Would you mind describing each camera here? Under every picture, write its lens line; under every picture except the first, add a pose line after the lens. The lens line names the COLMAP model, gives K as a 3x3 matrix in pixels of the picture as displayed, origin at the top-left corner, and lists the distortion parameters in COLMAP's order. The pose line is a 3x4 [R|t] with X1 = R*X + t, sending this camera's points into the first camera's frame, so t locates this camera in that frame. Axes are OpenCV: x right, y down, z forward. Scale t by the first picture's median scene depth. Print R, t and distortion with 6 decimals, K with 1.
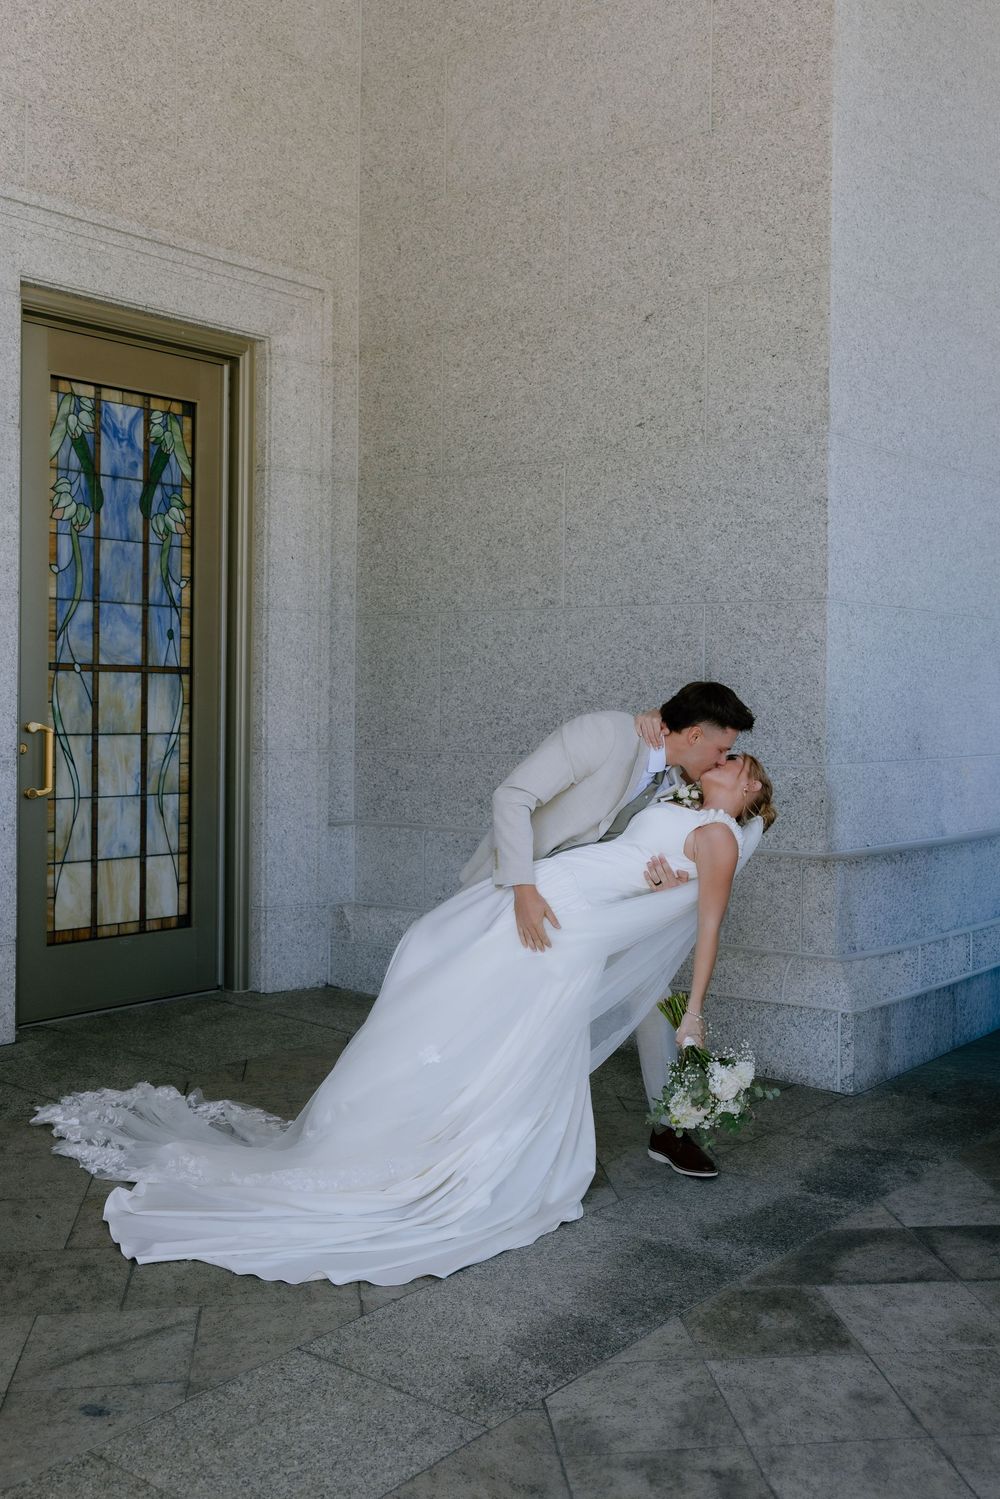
lens RADIAL K [[1786.8, 0, 515.8], [0, 1786.8, 733.8], [0, 0, 1]] dist [0.028642, 0.000000]
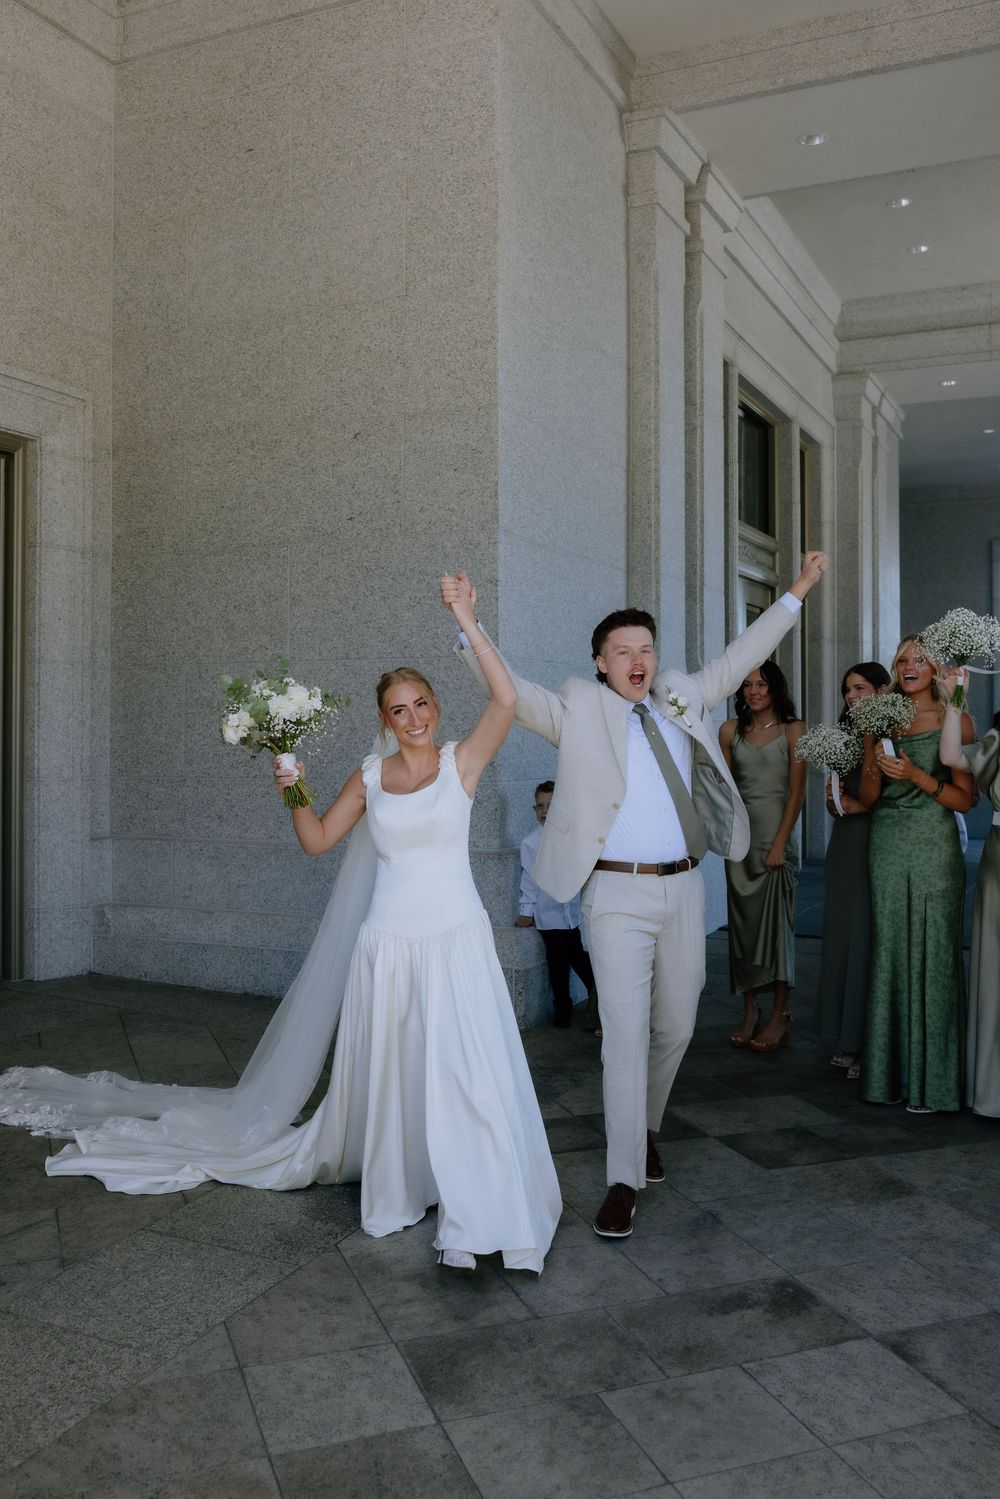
lens RADIAL K [[2030.5, 0, 499.3], [0, 2030.5, 737.5], [0, 0, 1]] dist [0.032974, 0.000000]
pose [[0.964302, -0.010077, 0.264613, -0.213266], [0.014111, 0.999811, -0.013347, 0.004398], [-0.264429, 0.016605, 0.964262, -0.423490]]
